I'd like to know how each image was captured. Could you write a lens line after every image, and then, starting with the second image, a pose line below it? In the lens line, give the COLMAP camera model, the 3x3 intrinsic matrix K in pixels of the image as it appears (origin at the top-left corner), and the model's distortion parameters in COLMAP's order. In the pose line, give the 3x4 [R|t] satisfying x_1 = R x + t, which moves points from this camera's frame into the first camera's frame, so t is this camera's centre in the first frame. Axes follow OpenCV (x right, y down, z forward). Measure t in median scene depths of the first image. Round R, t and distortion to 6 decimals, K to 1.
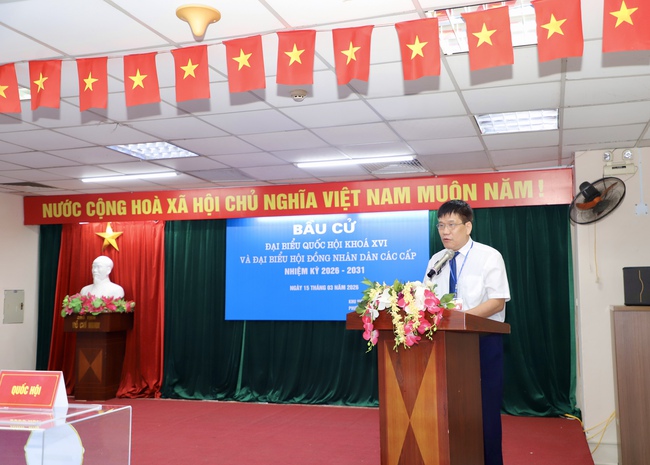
lens RADIAL K [[667.8, 0, 351.4], [0, 667.8, 235.4], [0, 0, 1]] dist [0.046376, 0.012660]
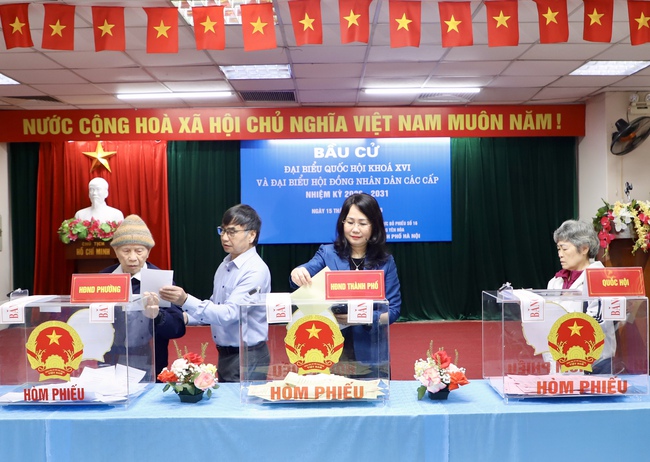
lens RADIAL K [[745.8, 0, 333.3], [0, 745.8, 229.3], [0, 0, 1]] dist [-0.070454, 0.032072]
pose [[0.954274, -0.011714, 0.298703, -0.395742], [-0.017226, 0.995417, 0.094068, 0.000035], [-0.298435, -0.094912, 0.949699, -0.074365]]
